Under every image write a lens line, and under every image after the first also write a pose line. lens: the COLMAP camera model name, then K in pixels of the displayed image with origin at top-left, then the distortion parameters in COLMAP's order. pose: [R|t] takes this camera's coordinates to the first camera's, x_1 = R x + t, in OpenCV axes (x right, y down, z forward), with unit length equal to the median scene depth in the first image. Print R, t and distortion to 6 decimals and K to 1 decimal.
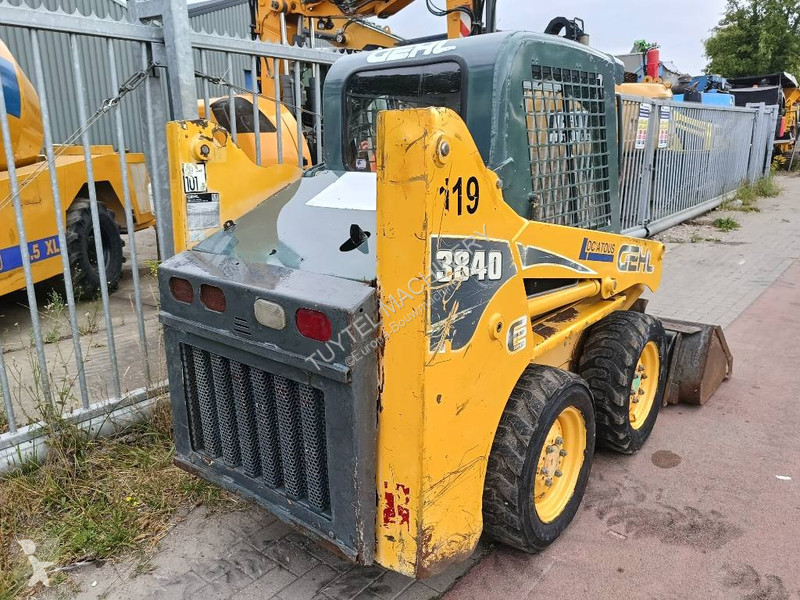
lens RADIAL K [[617.1, 0, 399.6], [0, 617.1, 302.2], [0, 0, 1]] dist [0.060821, -0.071246]
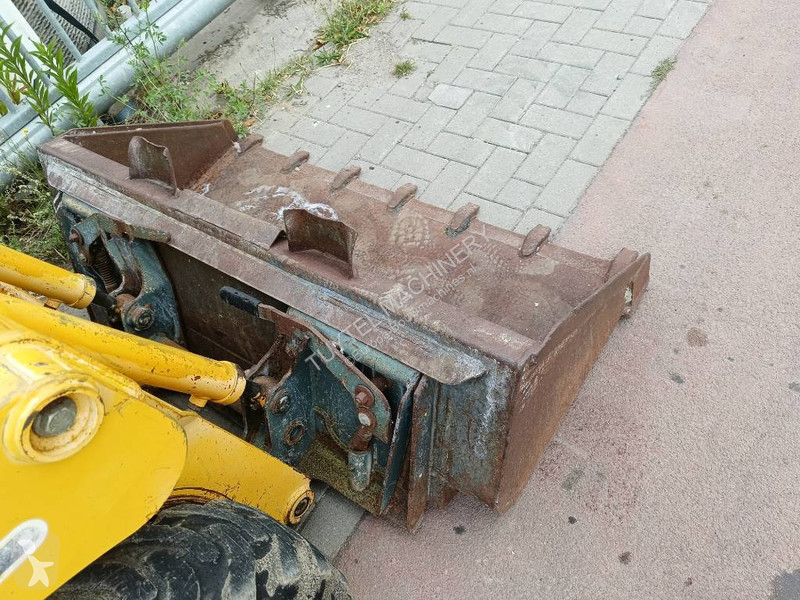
lens RADIAL K [[613.2, 0, 395.3], [0, 613.2, 298.9], [0, 0, 1]] dist [0.068736, -0.079342]
pose [[0.974387, -0.182706, -0.131102, 0.693591], [0.224532, 0.758228, 0.612108, -0.250152], [-0.012431, -0.625867, 0.779831, 1.126397]]
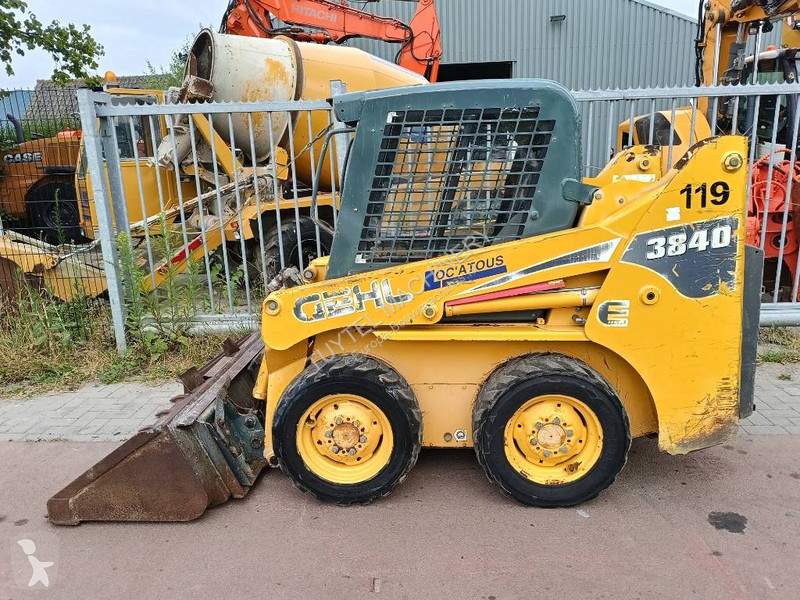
lens RADIAL K [[617.1, 0, 399.5], [0, 617.1, 303.2], [0, 0, 1]] dist [0.060821, -0.071246]
pose [[0.596007, 0.172843, -0.784156, 1.335727], [-0.180863, 0.980361, 0.078624, -0.074924], [0.782345, 0.094964, 0.615563, 0.174628]]
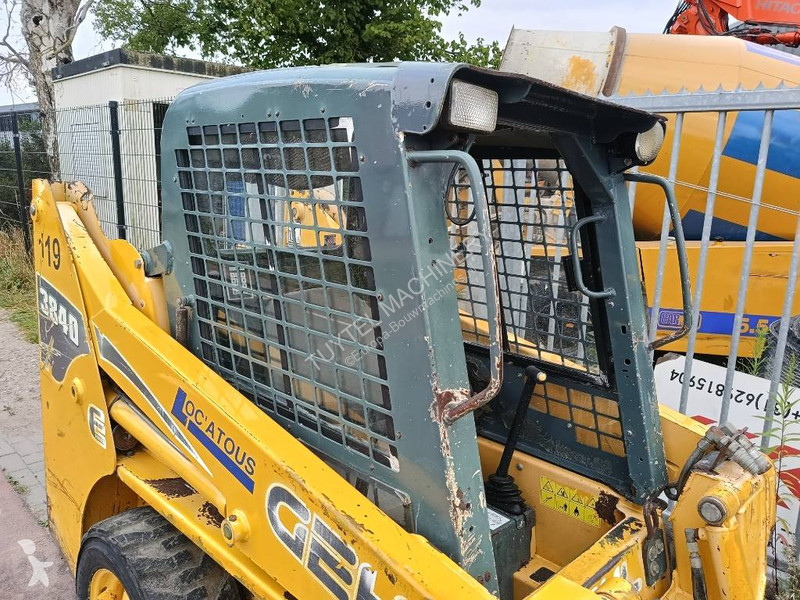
lens RADIAL K [[617.1, 0, 404.4], [0, 617.1, 301.8], [0, 0, 1]] dist [0.060821, -0.071246]
pose [[-0.091034, 0.204609, -0.974601, 0.835256], [-0.298701, 0.927993, 0.222725, -0.375465], [0.949995, 0.311390, -0.023361, 1.157665]]
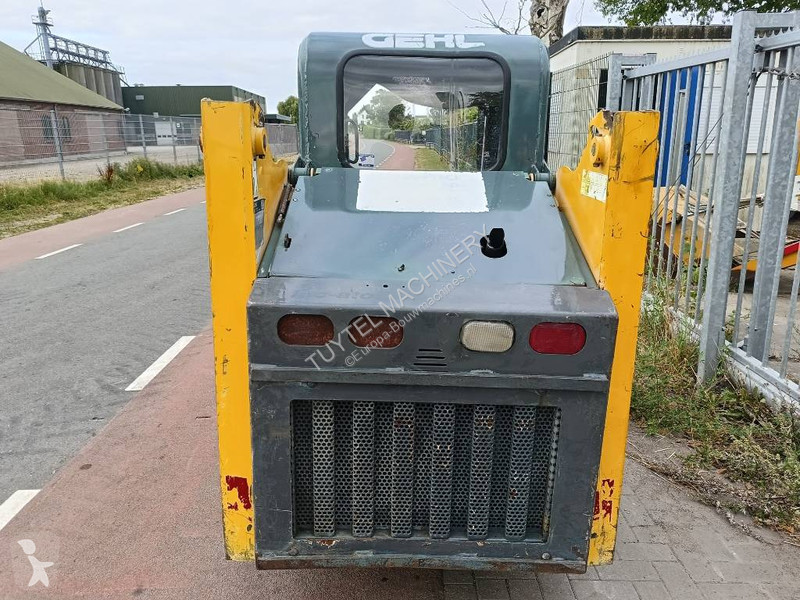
lens RADIAL K [[617.1, 0, 402.7], [0, 617.1, 303.8], [0, 0, 1]] dist [0.060821, -0.071246]
pose [[-0.772852, 0.173480, -0.610414, 1.098174], [-0.165331, 0.873643, 0.457617, -0.506742], [0.612671, 0.454590, -0.646515, 1.844628]]
